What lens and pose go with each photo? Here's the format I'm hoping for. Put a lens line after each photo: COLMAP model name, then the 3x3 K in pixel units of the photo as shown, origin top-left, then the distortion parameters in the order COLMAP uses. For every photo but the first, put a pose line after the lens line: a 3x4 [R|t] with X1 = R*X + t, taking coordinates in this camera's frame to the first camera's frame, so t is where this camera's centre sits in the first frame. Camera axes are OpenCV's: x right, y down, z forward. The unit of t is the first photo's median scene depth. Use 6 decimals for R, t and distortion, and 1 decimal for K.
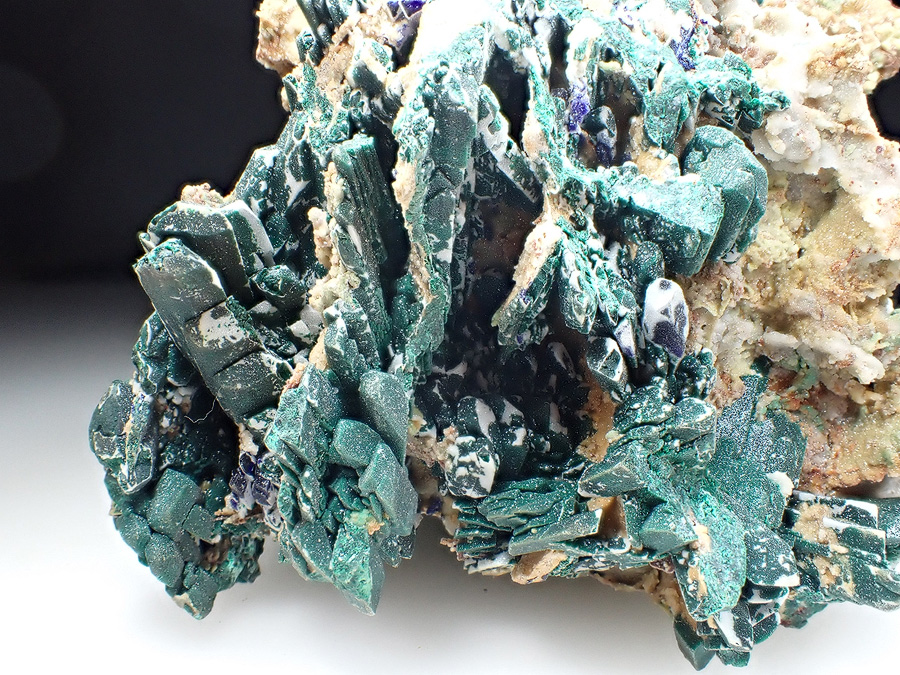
lens RADIAL K [[892.7, 0, 450.0], [0, 892.7, 337.5], [0, 0, 1]] dist [-0.003633, -0.012764]
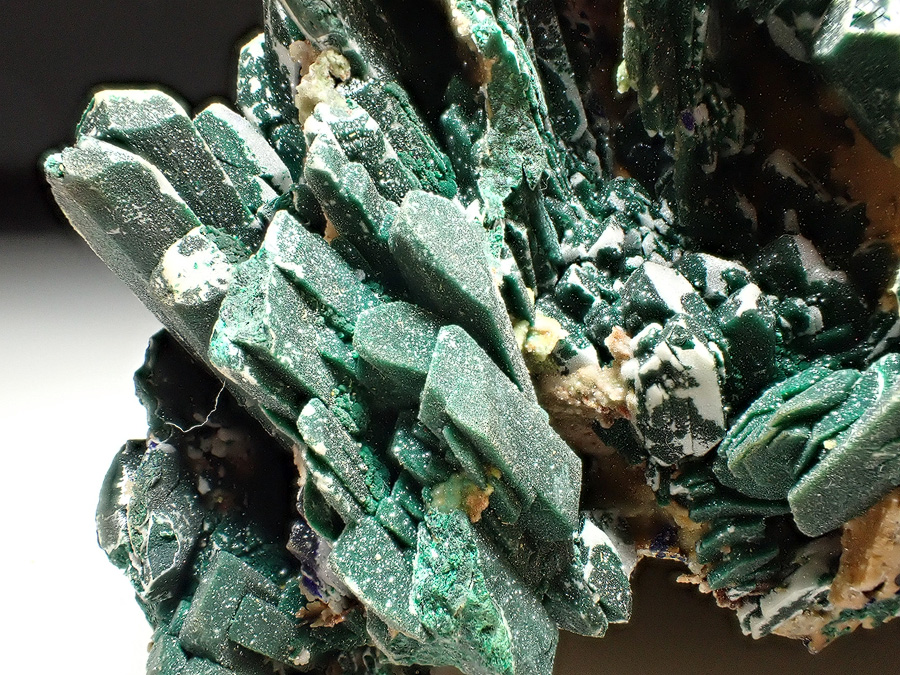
lens RADIAL K [[892.7, 0, 450.0], [0, 892.7, 337.5], [0, 0, 1]] dist [-0.003633, -0.012764]
pose [[0.924780, -0.285181, -0.251901, 0.043379], [0.212664, 0.936350, -0.279325, 0.237282], [0.315526, 0.204744, 0.926565, 0.486364]]
